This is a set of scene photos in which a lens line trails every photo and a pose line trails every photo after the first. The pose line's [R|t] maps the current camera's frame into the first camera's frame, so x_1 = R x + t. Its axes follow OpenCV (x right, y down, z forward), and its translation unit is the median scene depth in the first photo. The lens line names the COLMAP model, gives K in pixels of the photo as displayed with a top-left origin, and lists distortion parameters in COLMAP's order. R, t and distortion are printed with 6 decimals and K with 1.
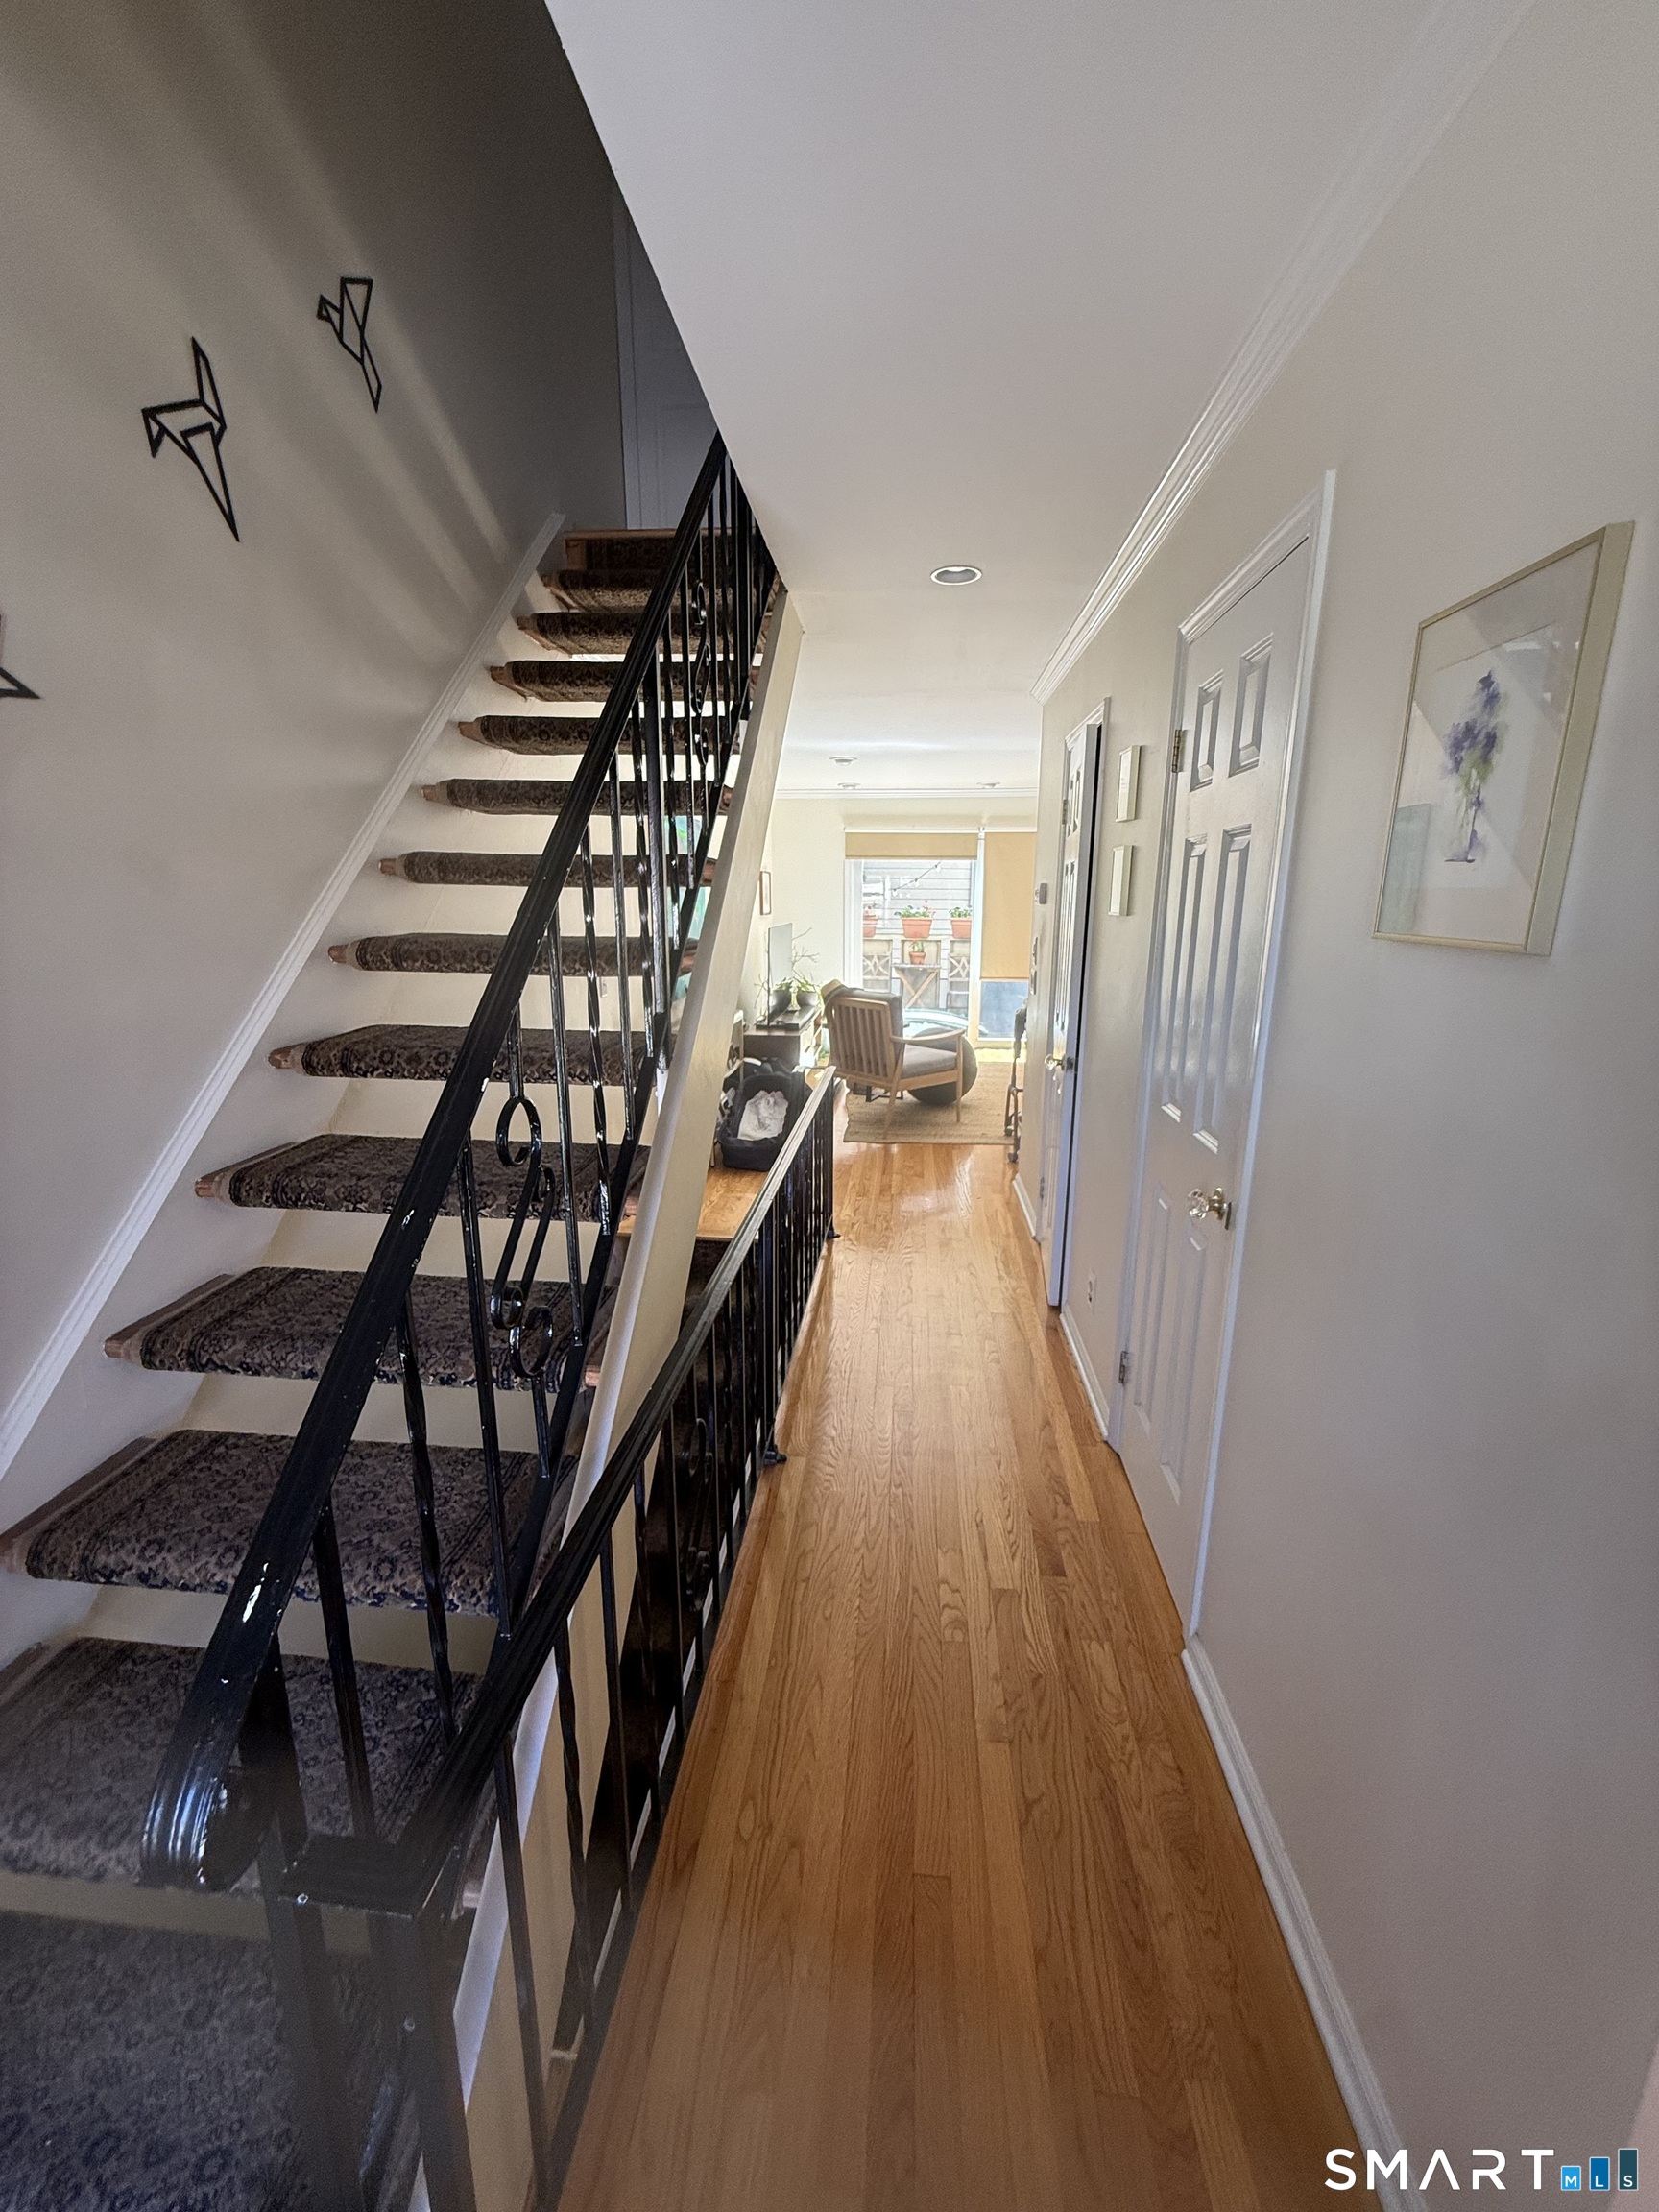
lens RADIAL K [[884.4, 0, 828.6], [0, 884.4, 1104.2], [0, 0, 1]] dist [-0.002786, 0.001301]
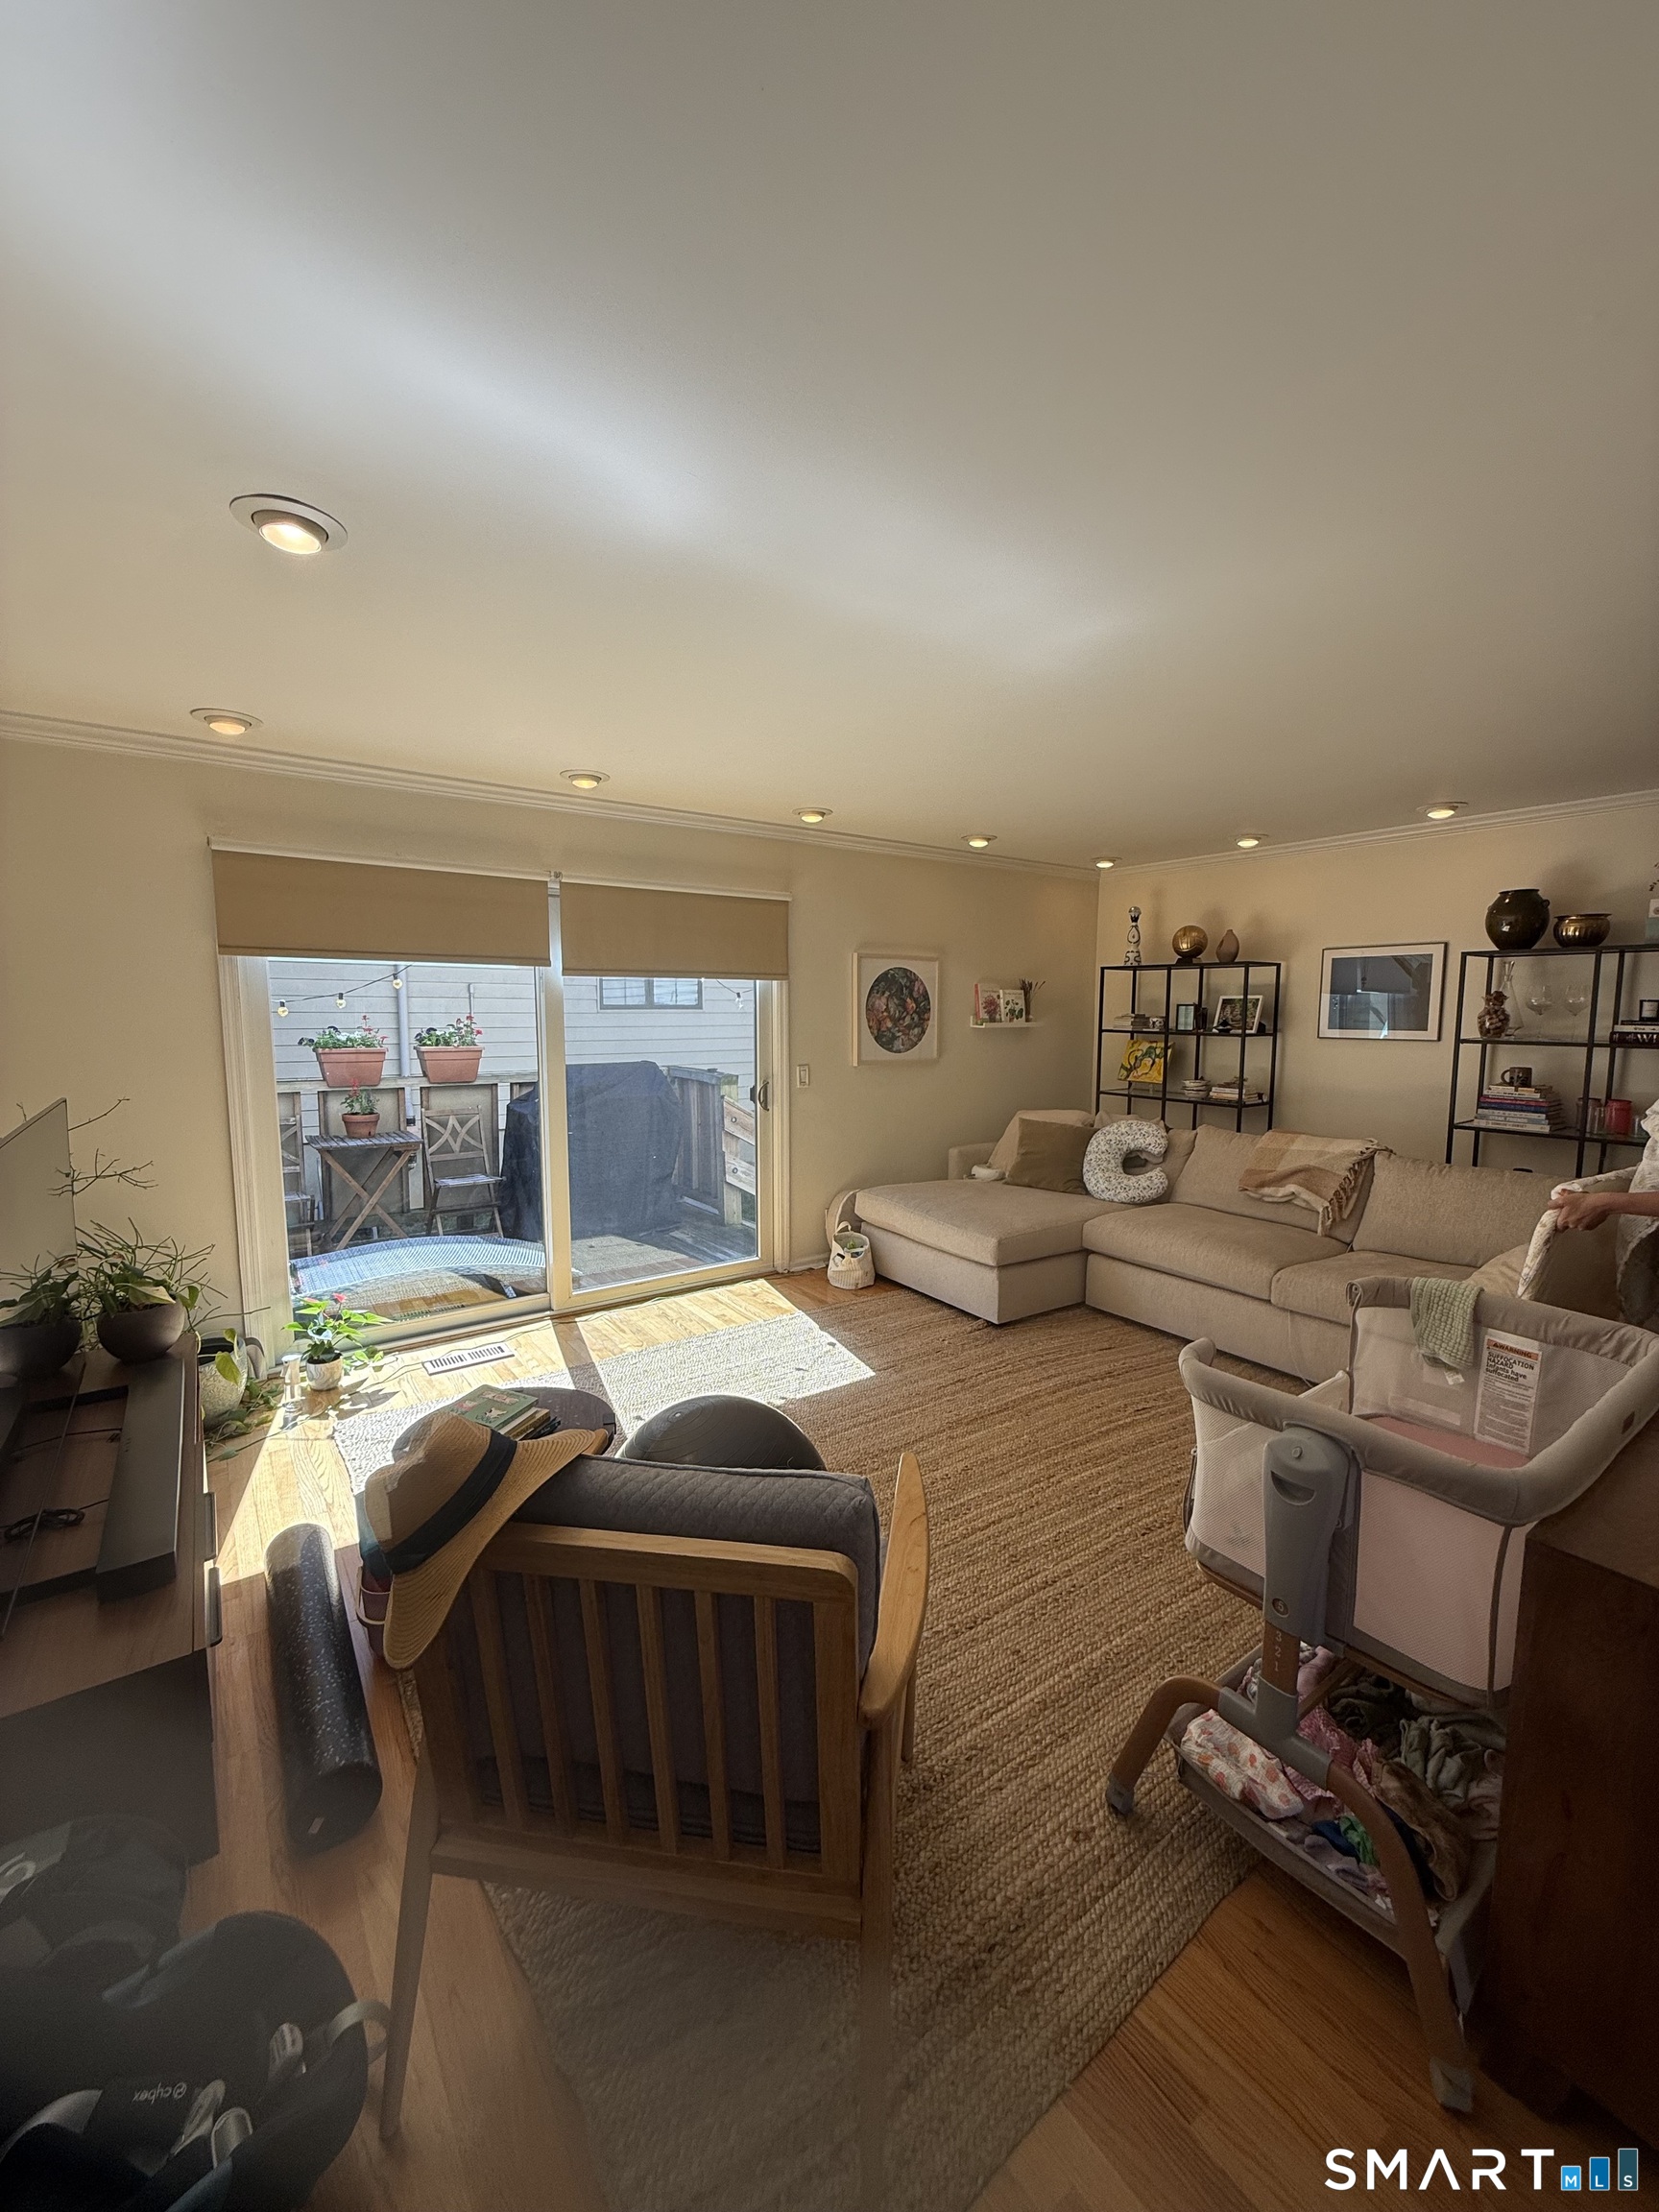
lens RADIAL K [[884.4, 0, 830.1], [0, 884.4, 1111.2], [0, 0, 1]] dist [-0.002786, 0.001301]
pose [[0.749357, -0.079173, 0.657416, -0.032210], [0.149449, 0.987431, -0.051433, -0.105932], [-0.645081, 0.136792, 0.751770, 0.435773]]
